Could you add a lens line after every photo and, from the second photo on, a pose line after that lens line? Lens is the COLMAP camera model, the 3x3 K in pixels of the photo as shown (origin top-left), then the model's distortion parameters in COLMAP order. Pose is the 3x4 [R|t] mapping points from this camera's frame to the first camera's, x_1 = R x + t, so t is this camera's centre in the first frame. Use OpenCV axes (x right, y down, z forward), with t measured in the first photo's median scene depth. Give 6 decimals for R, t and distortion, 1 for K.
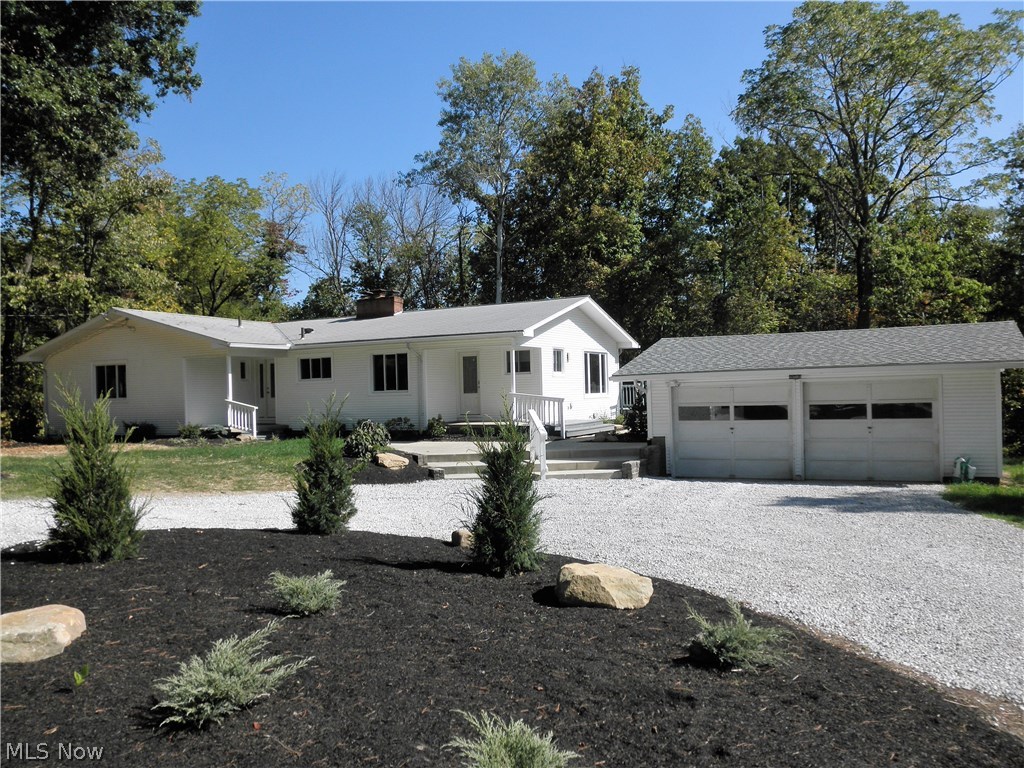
lens RADIAL K [[847.3, 0, 520.7], [0, 847.3, 400.0], [0, 0, 1]] dist [-0.126179, 0.110941]
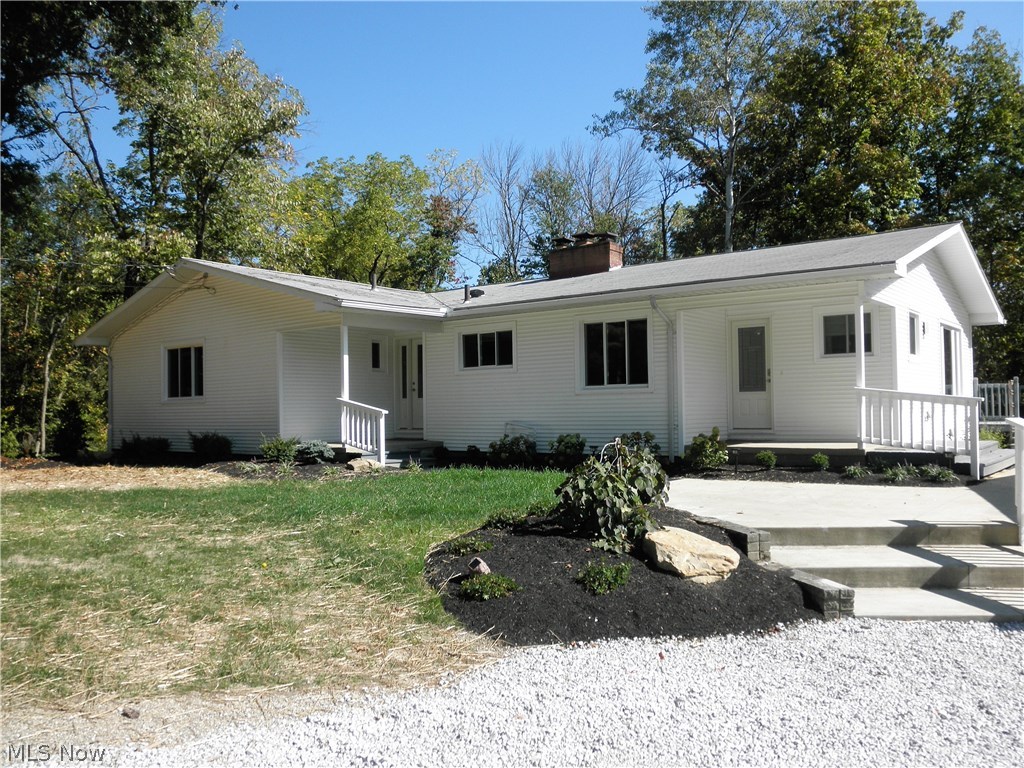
lens RADIAL K [[847.3, 0, 520.7], [0, 847.3, 400.0], [0, 0, 1]] dist [-0.126179, 0.110941]
pose [[0.980080, 0.008207, -0.198432, -0.095713], [-0.011449, 0.999819, -0.015198, 0.007775], [0.198271, 0.017167, 0.979997, 0.395288]]
